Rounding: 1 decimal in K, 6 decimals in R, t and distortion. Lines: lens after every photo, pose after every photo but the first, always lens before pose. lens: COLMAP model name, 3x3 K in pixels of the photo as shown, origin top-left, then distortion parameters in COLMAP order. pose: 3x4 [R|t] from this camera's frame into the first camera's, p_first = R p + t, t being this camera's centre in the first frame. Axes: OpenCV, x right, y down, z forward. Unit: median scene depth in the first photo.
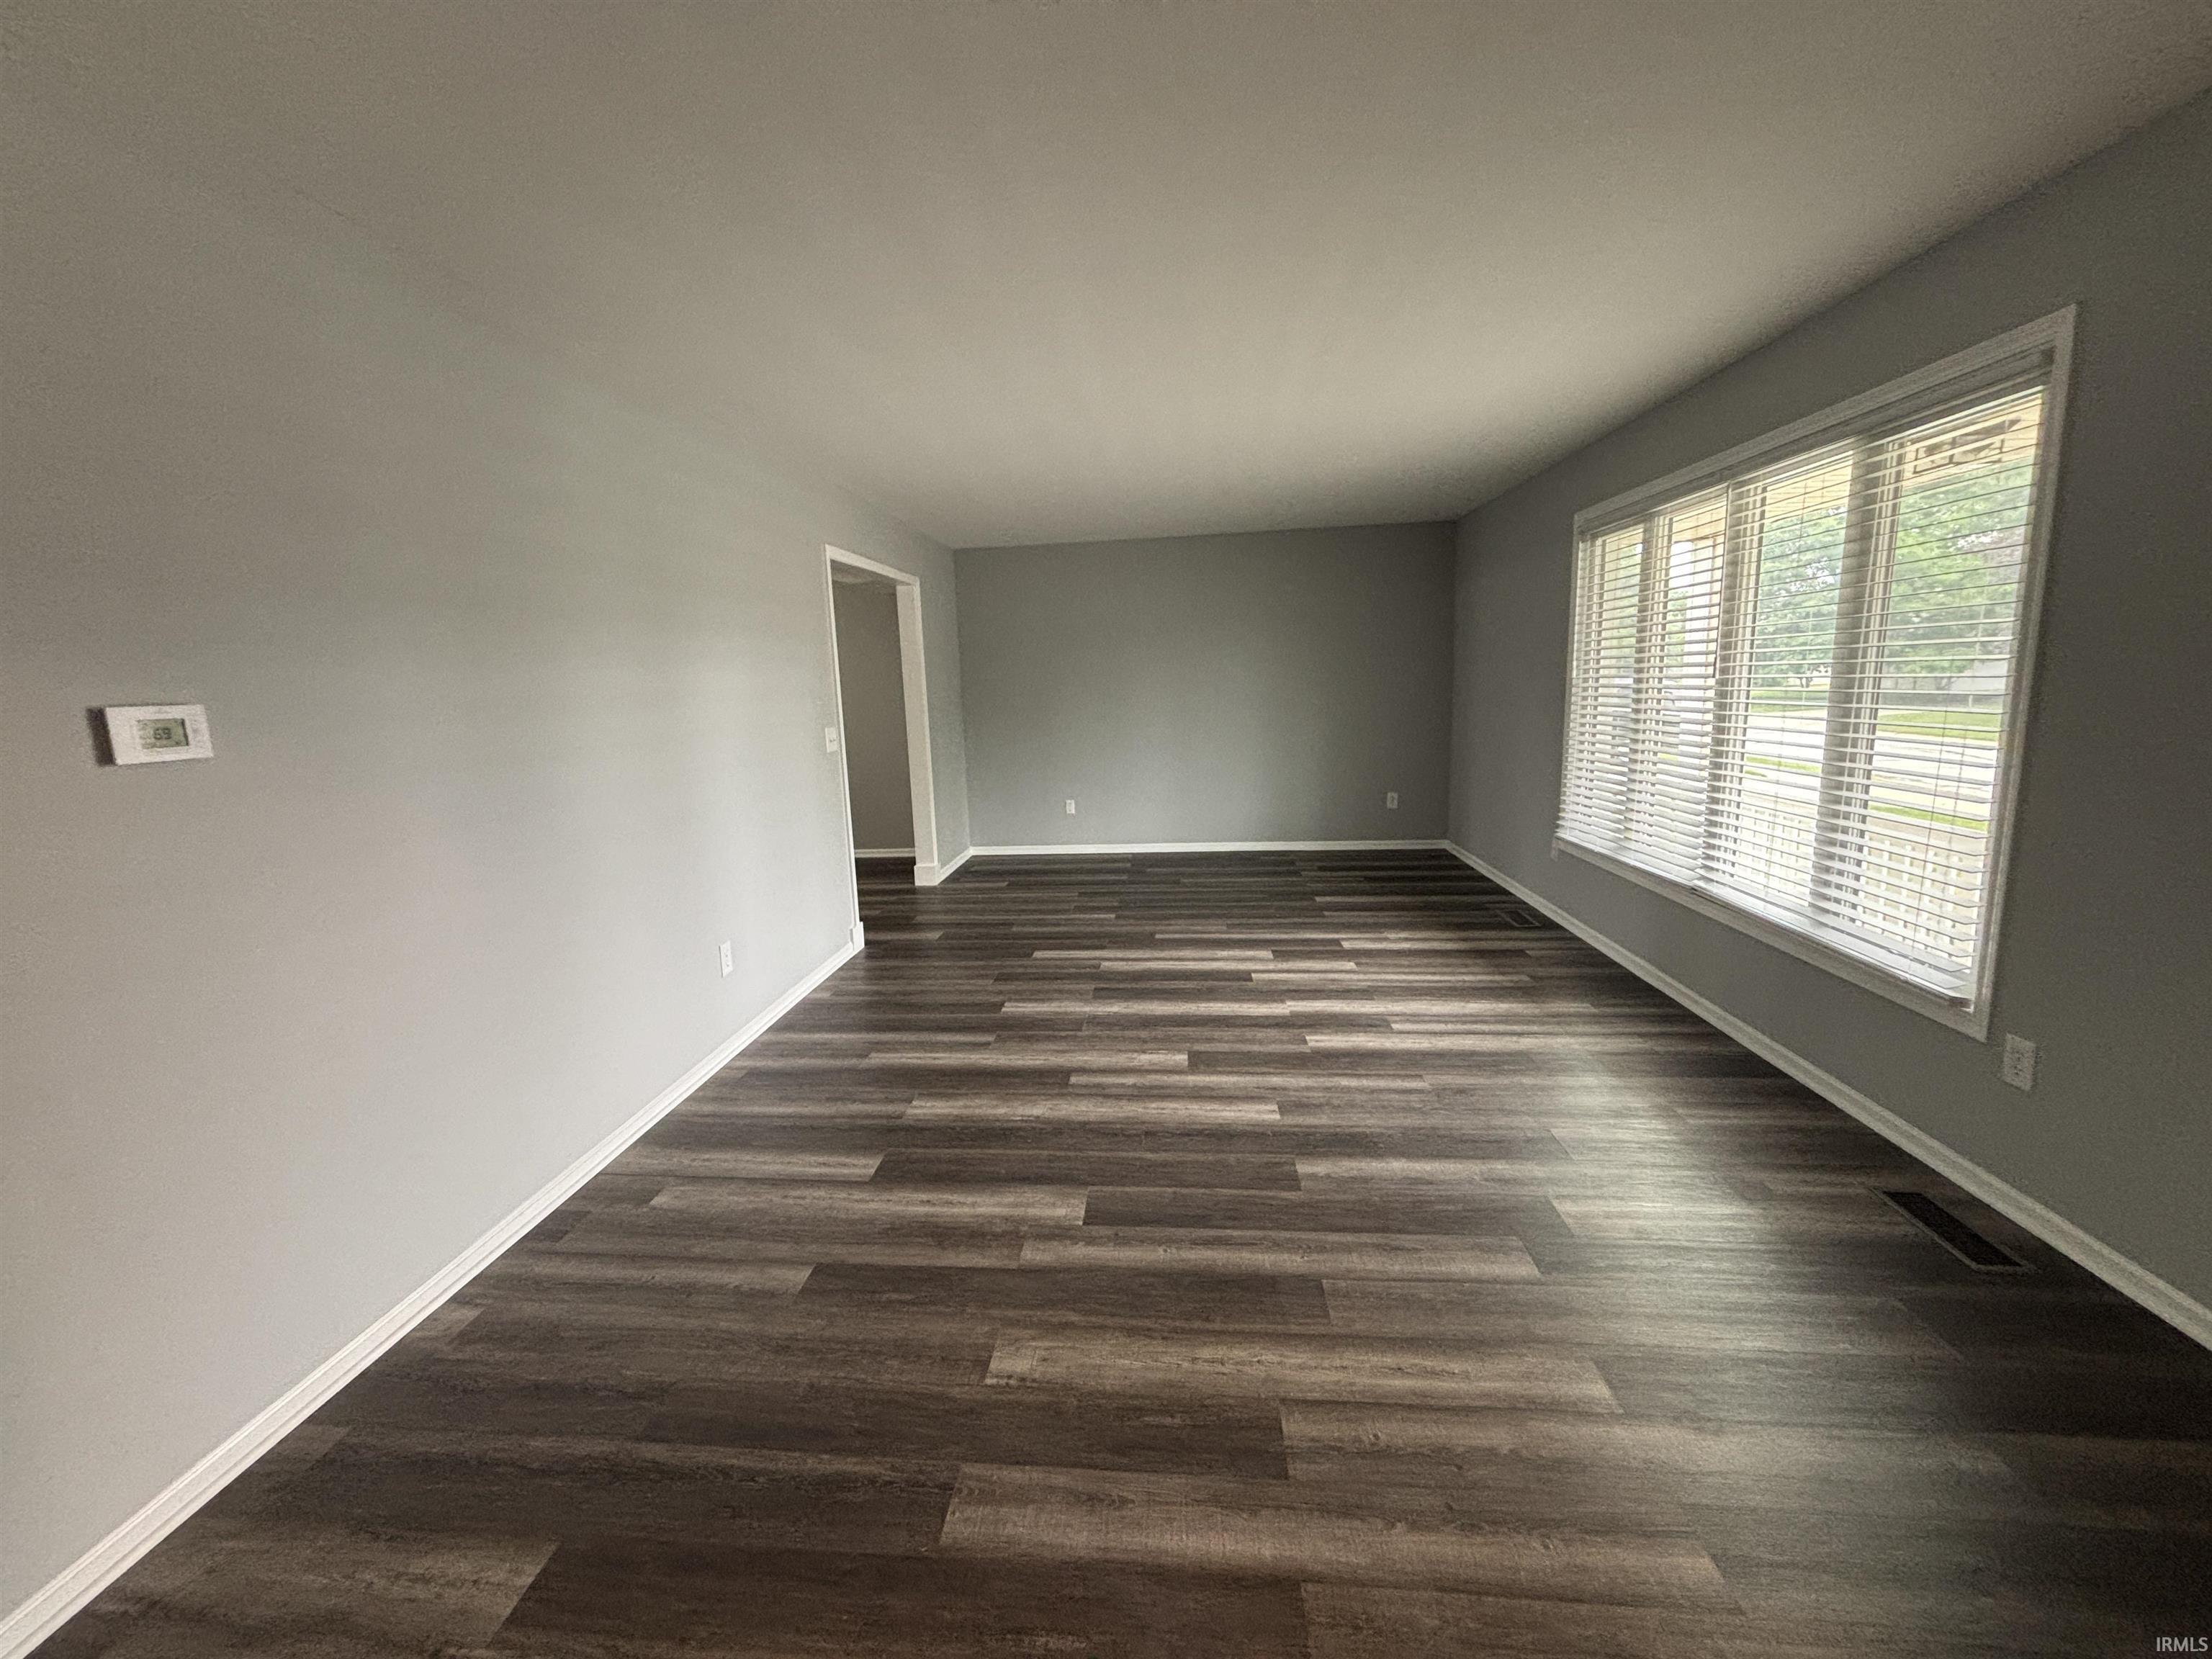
lens RADIAL K [[888.9, 0, 1089.0], [0, 888.9, 822.3], [0, 0, 1]] dist [-0.001600, 0.000707]
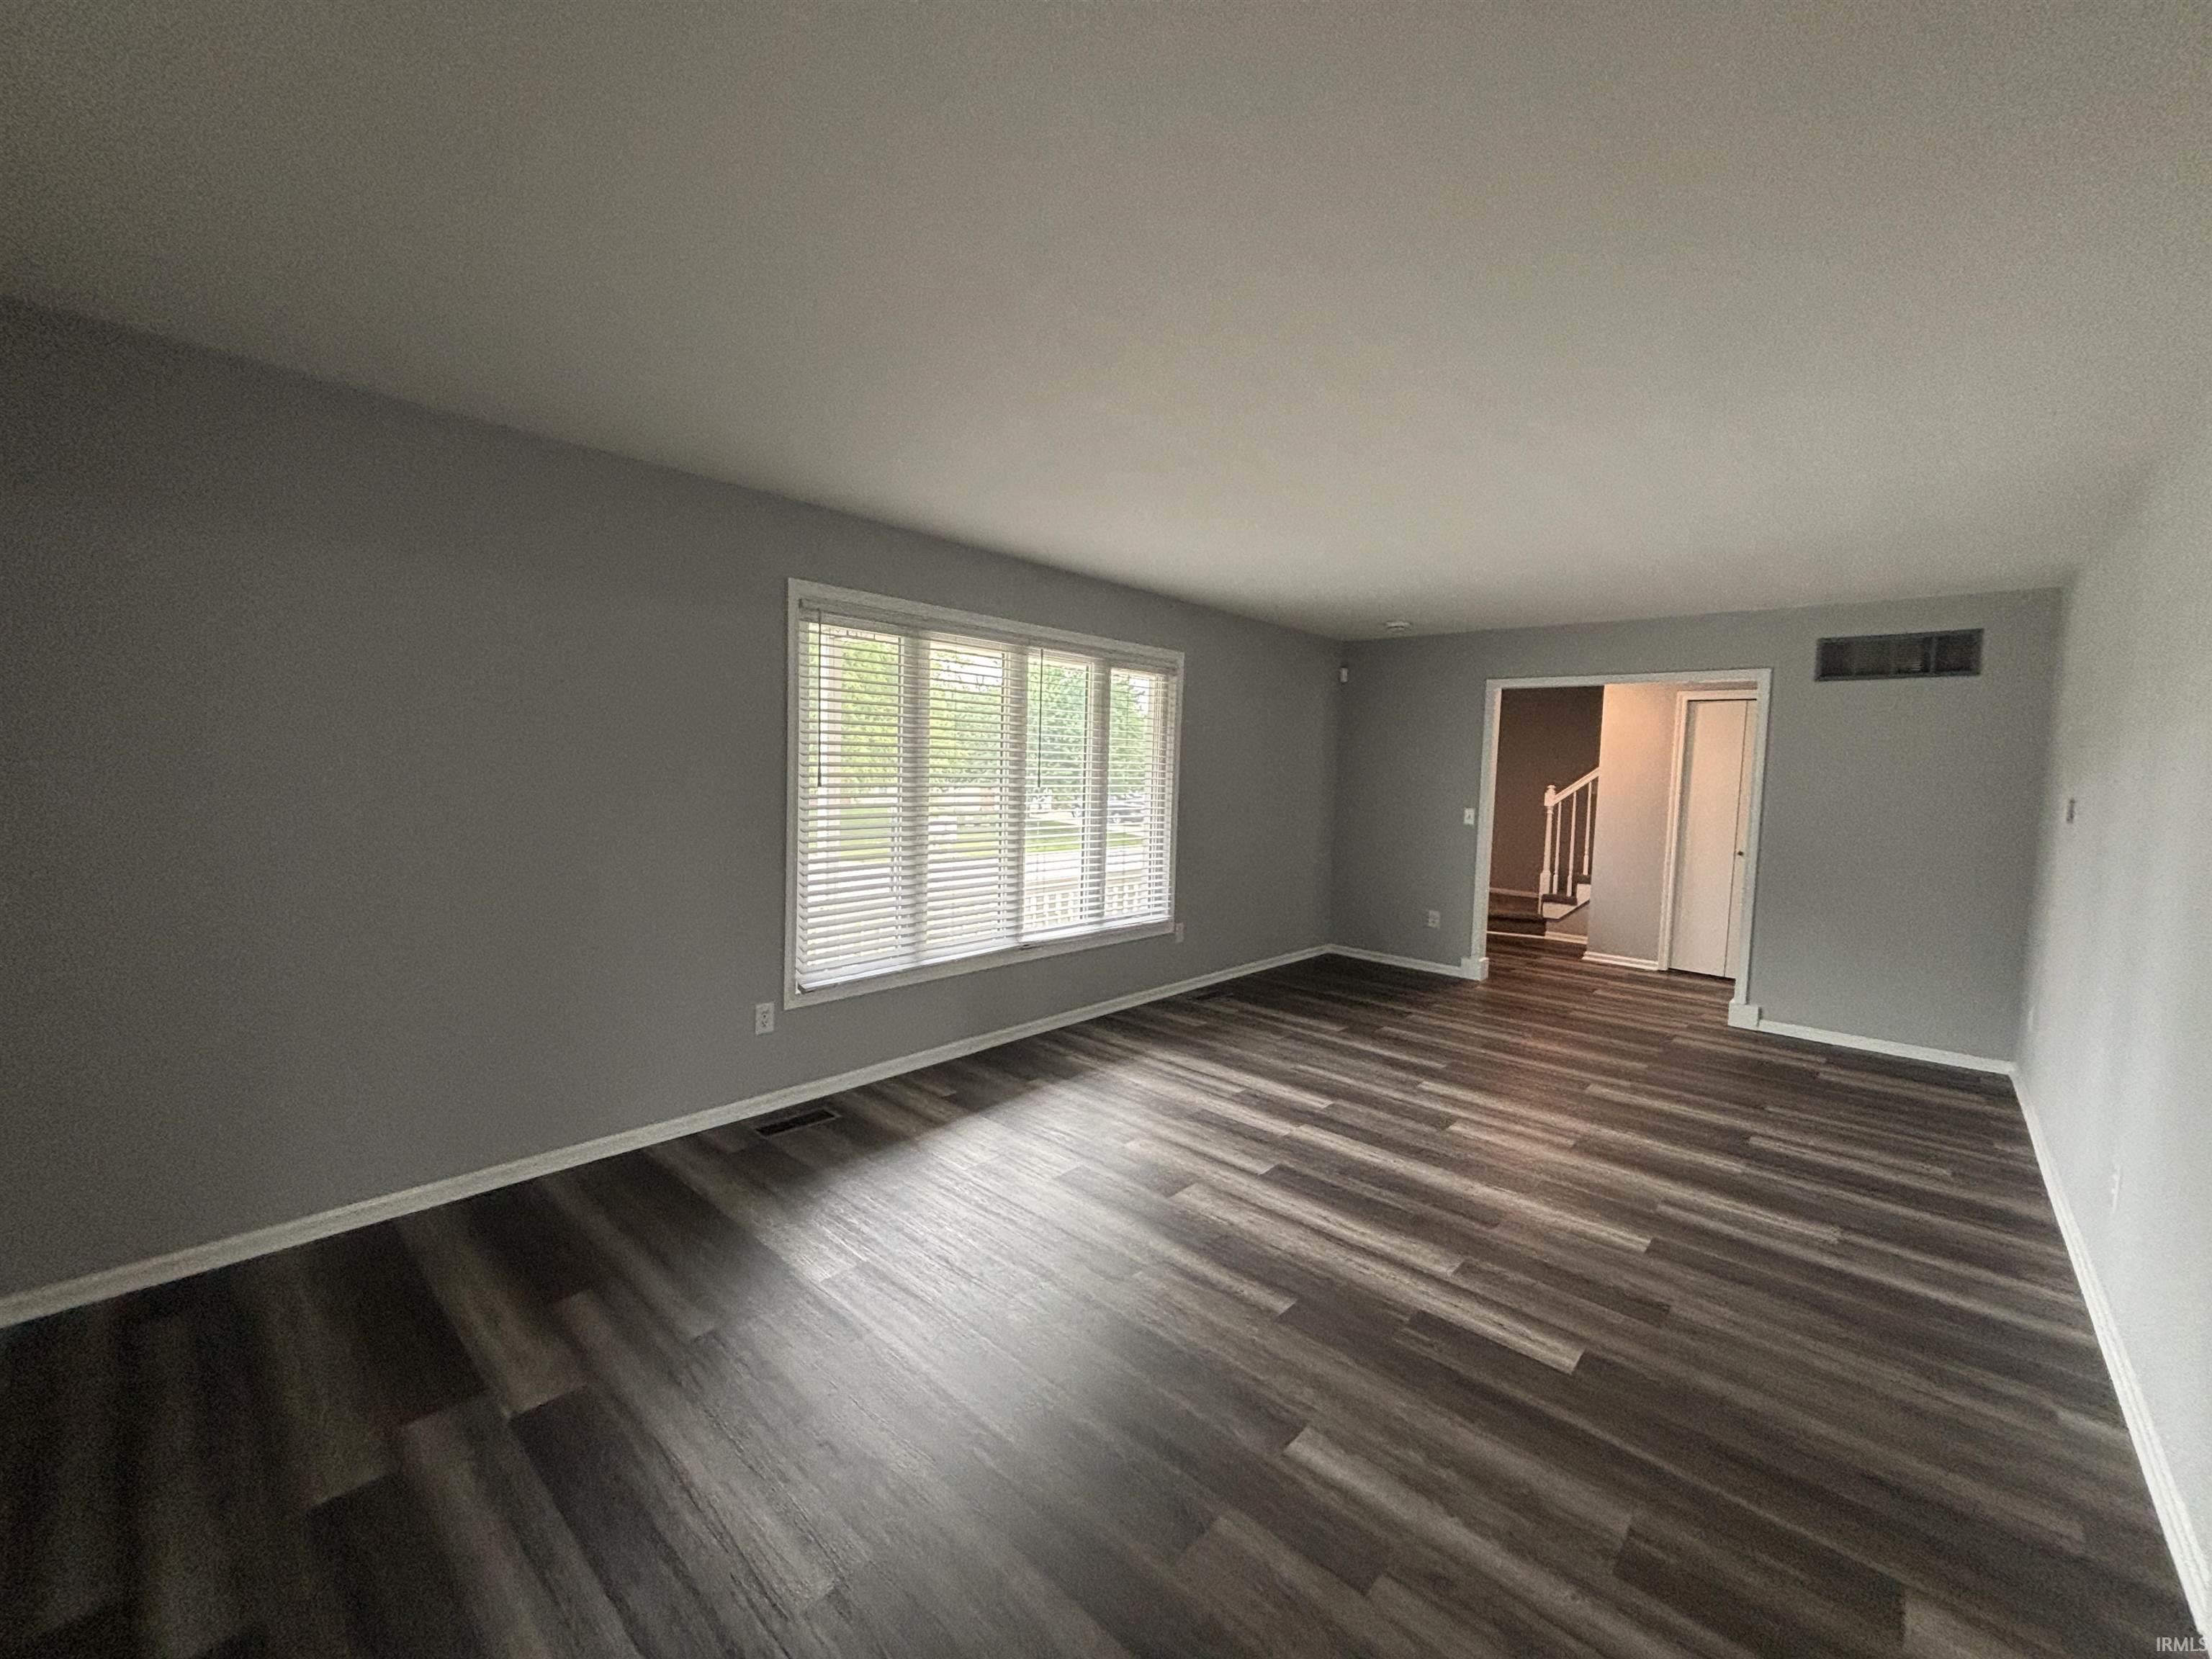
lens RADIAL K [[888.9, 0, 1089.0], [0, 888.9, 822.3], [0, 0, 1]] dist [-0.001600, 0.000707]
pose [[-0.800110, -0.023925, 0.599376, -0.170609], [0.098304, 0.980466, 0.170362, -0.313707], [-0.591744, 0.195229, -0.782128, 1.911283]]
